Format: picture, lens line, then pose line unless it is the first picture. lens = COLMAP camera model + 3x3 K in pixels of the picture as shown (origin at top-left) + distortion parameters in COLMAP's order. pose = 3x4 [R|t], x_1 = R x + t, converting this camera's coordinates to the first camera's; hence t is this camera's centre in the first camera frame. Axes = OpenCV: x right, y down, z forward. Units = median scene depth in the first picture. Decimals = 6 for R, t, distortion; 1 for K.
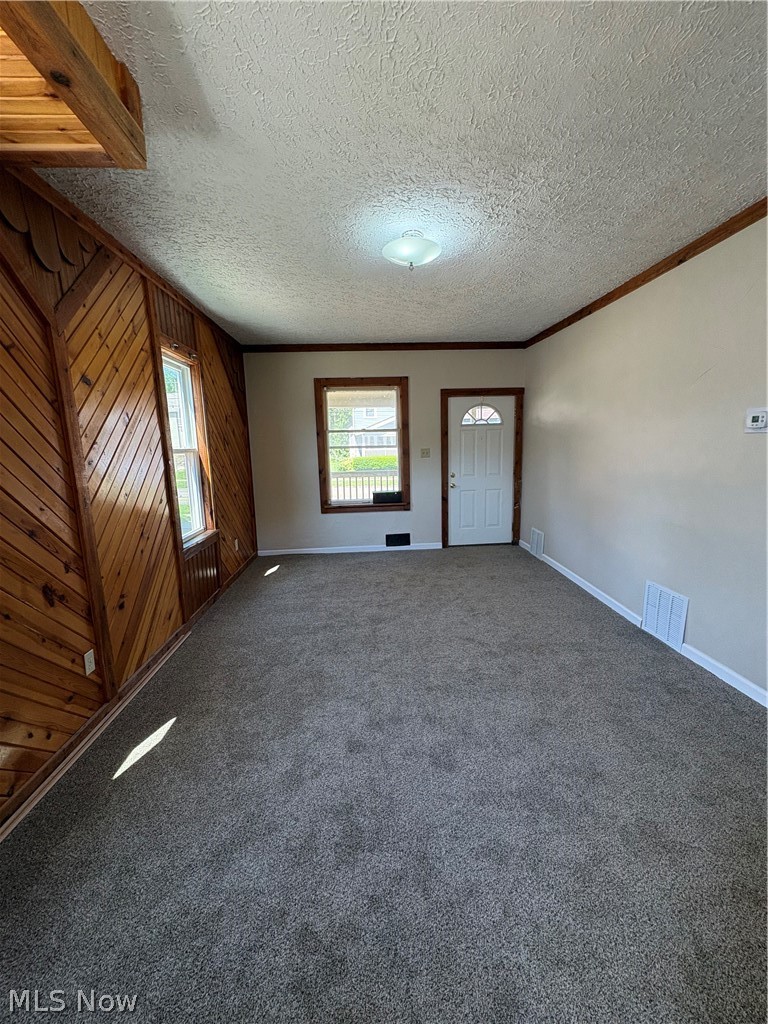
lens RADIAL K [[405.6, 0, 386.3], [0, 405.6, 511.4], [0, 0, 1]] dist [-0.002887, -0.000340]
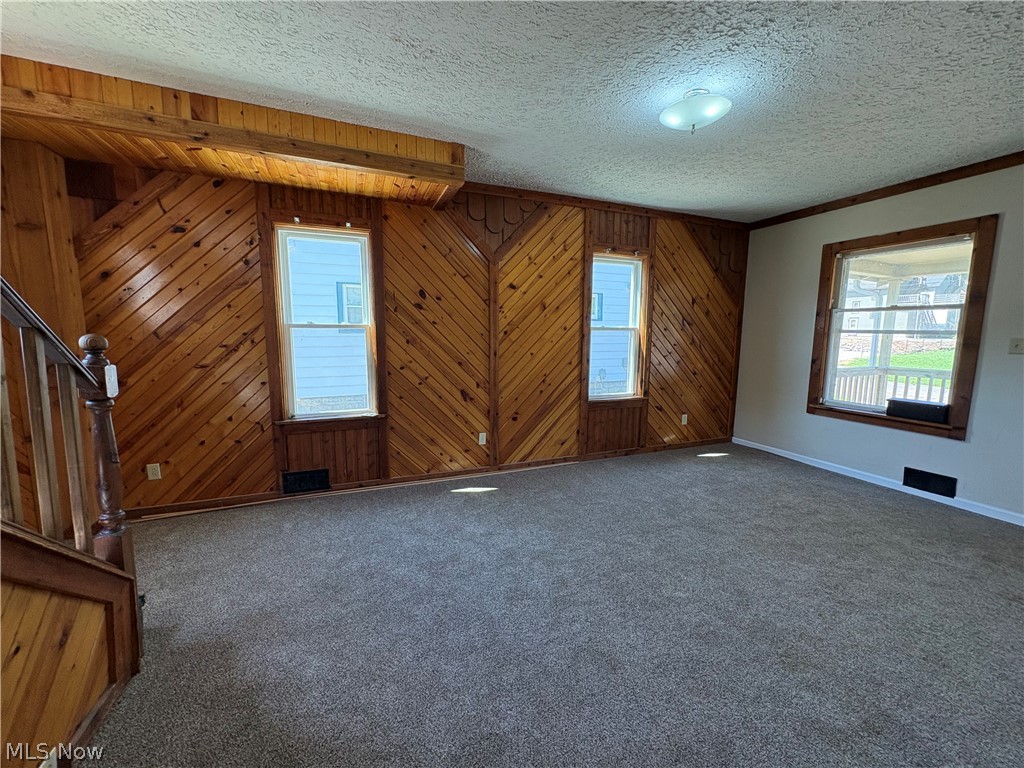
lens RADIAL K [[405.6, 0, 509.0], [0, 405.6, 380.4], [0, 0, 1]] dist [-0.002887, -0.000340]
pose [[0.317555, 0.141995, -0.937548, 0.401825], [-0.167971, 0.981512, 0.091760, -0.032820], [0.933244, 0.128342, 0.335535, 0.178625]]
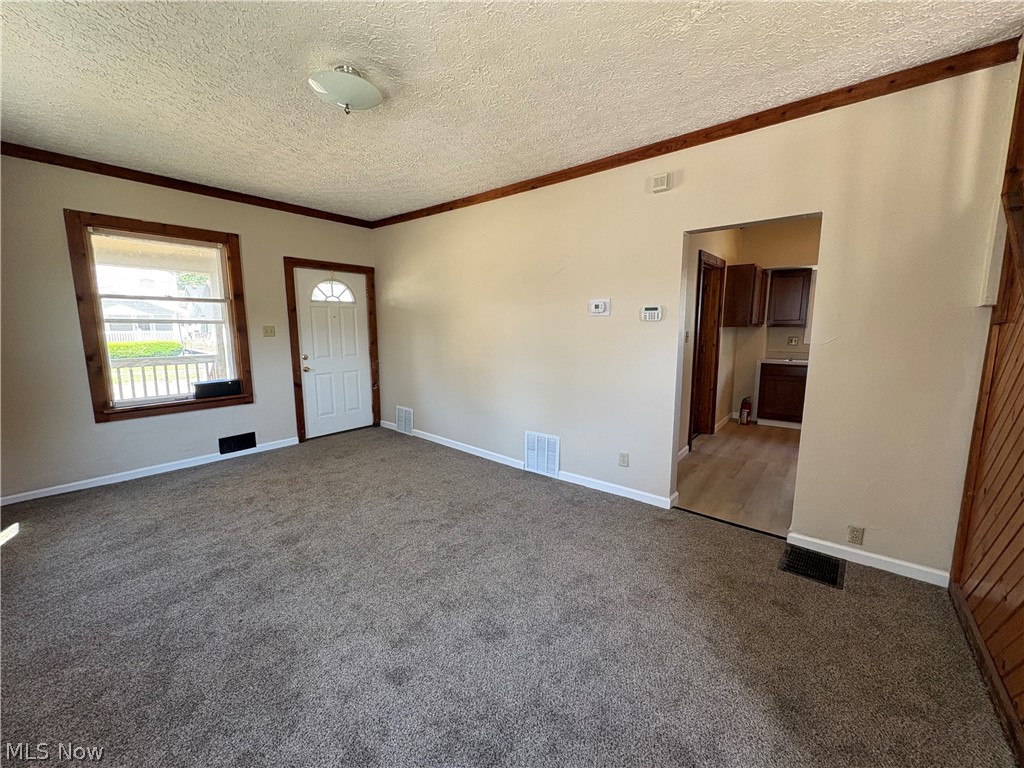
lens RADIAL K [[405.6, 0, 513.3], [0, 405.6, 381.8], [0, 0, 1]] dist [-0.002887, -0.000340]
pose [[0.681257, -0.073938, 0.728301, -0.175046], [0.102615, 0.994709, 0.004997, 0.004514], [-0.724817, 0.071330, 0.685239, 0.088040]]
